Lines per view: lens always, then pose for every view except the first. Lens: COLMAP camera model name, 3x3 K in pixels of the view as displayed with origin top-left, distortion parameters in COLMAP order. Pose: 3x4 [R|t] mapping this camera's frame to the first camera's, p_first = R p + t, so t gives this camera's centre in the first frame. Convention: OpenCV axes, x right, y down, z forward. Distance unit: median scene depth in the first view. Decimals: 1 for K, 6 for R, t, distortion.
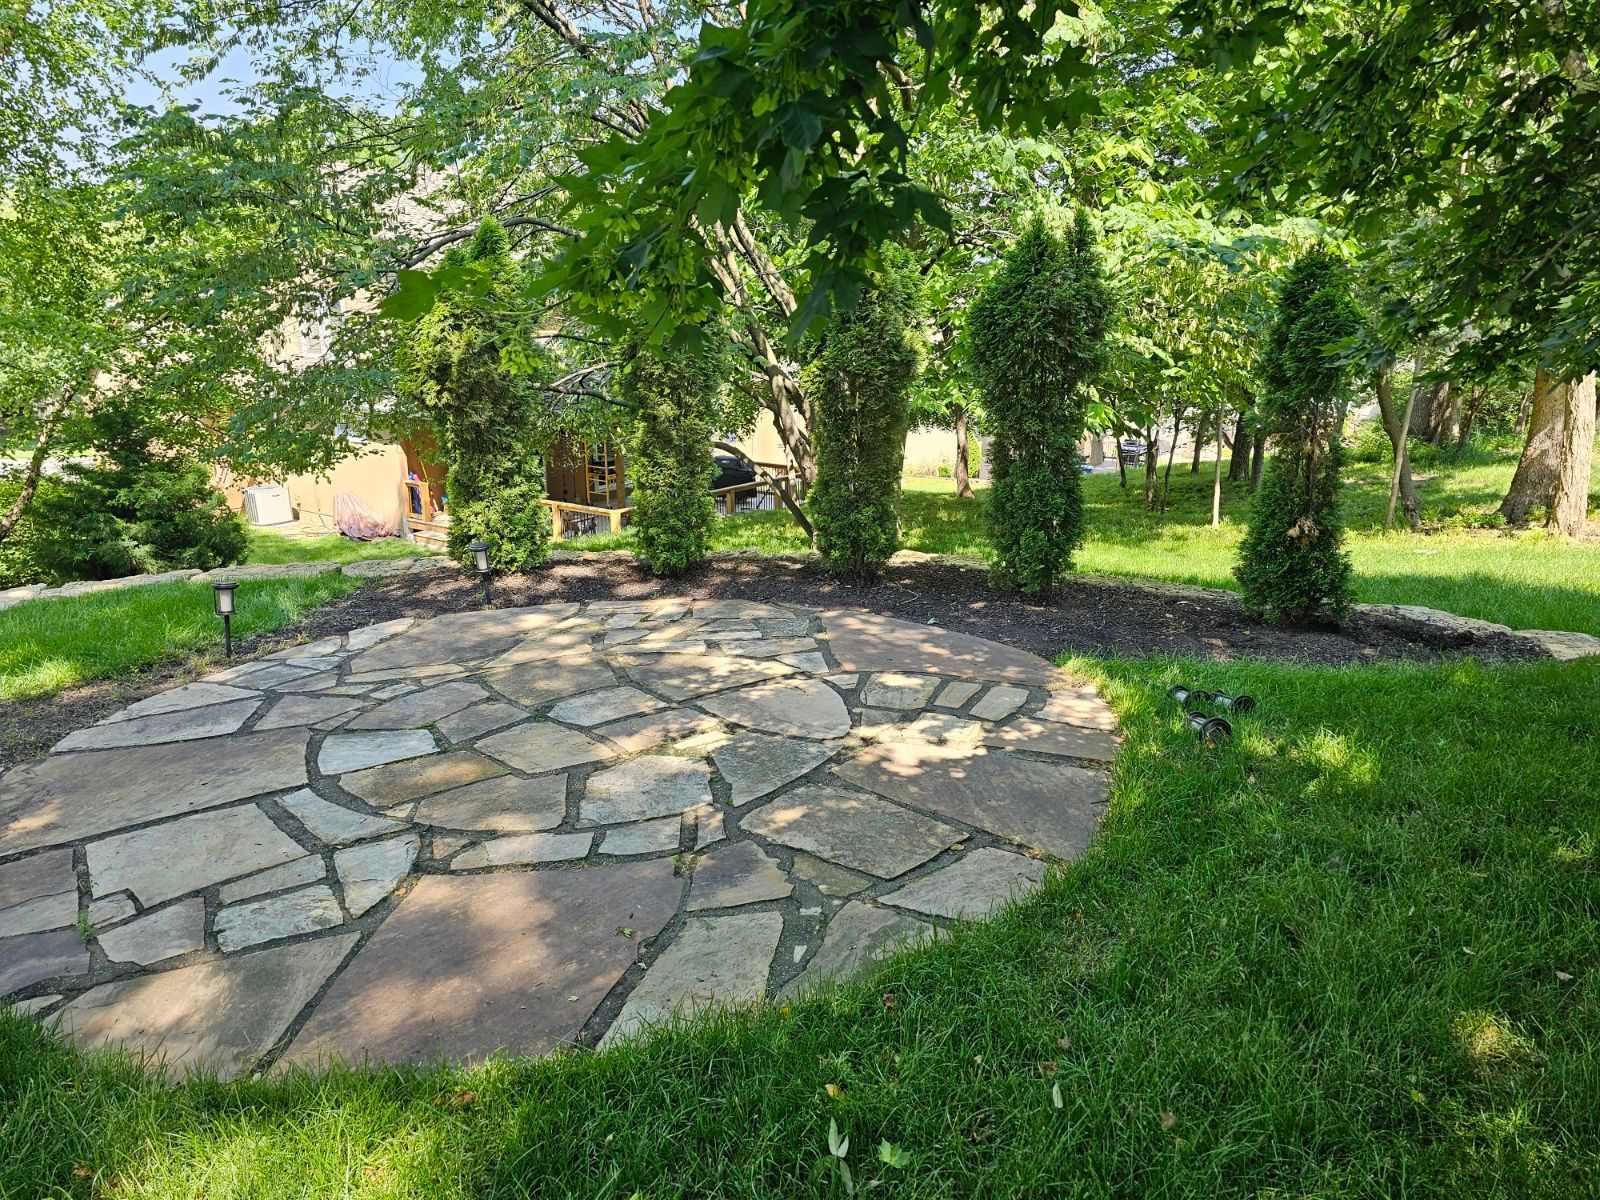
lens RADIAL K [[1072.0, 0, 792.4], [0, 1072.0, 581.8], [0, 0, 1]] dist [0.092256, -0.149640]
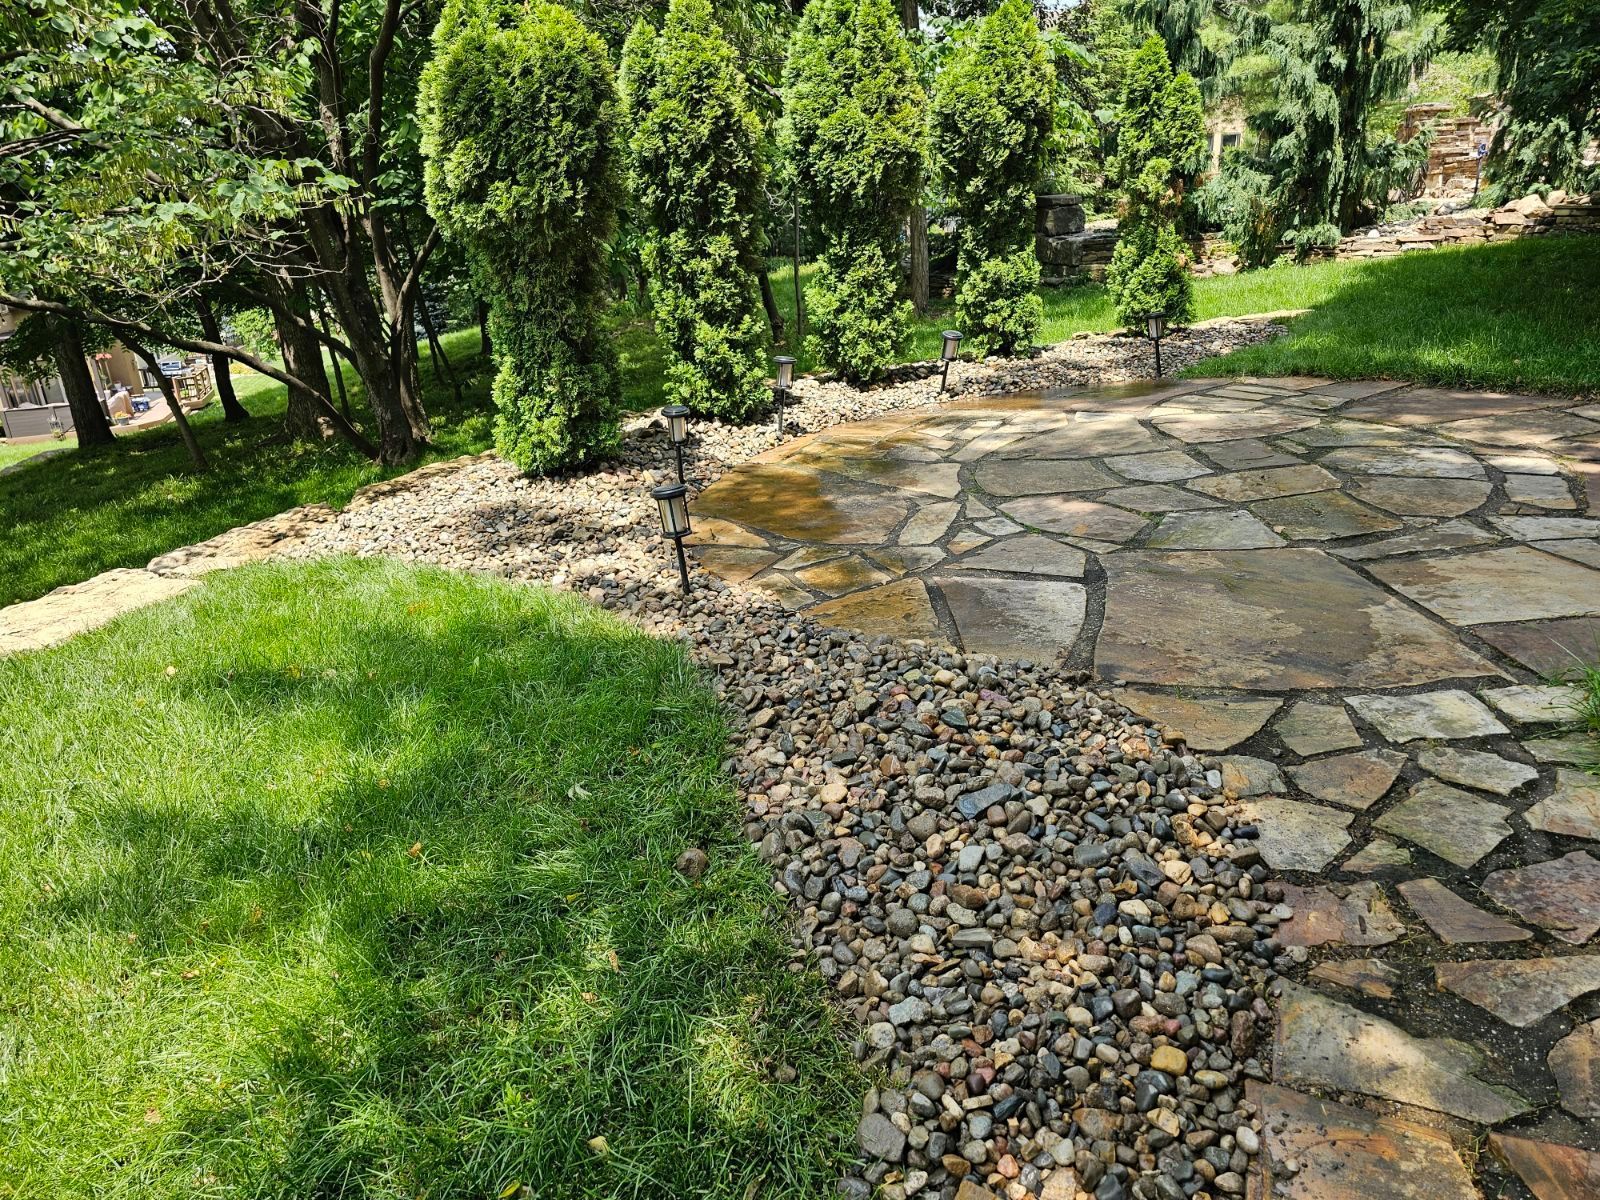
lens RADIAL K [[1071.8, 0, 801.2], [0, 1071.8, 598.8], [0, 0, 1]] dist [0.055100, -0.048517]
pose [[0.586008, -0.318350, 0.745149, -0.855175], [0.241319, 0.946429, 0.214562, -0.047811], [-0.773537, 0.054083, 0.631439, 0.469888]]
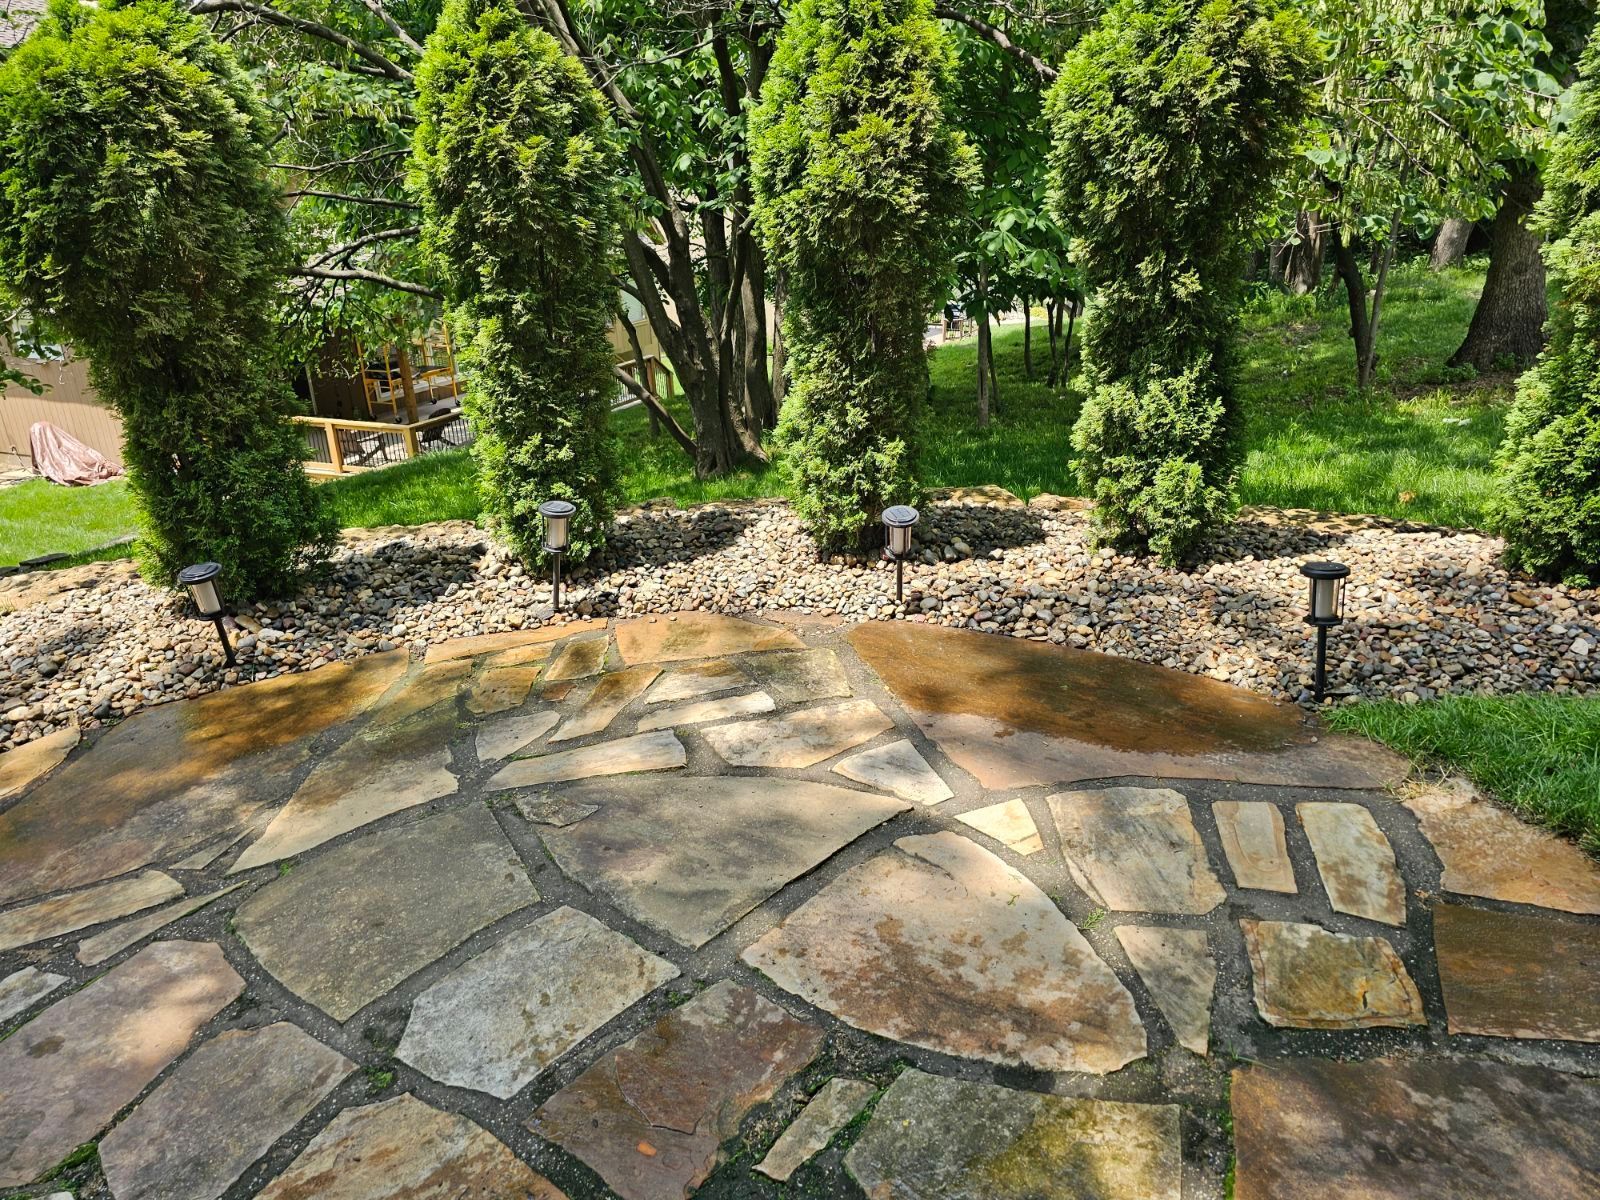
lens RADIAL K [[1068.1, 0, 799.1], [0, 1068.1, 578.6], [0, 0, 1]] dist [0.054827, -0.043207]
pose [[0.979134, -0.100794, 0.176455, -0.097115], [0.081010, 0.989945, 0.115958, -0.068806], [-0.186369, -0.099244, 0.977454, 0.432934]]
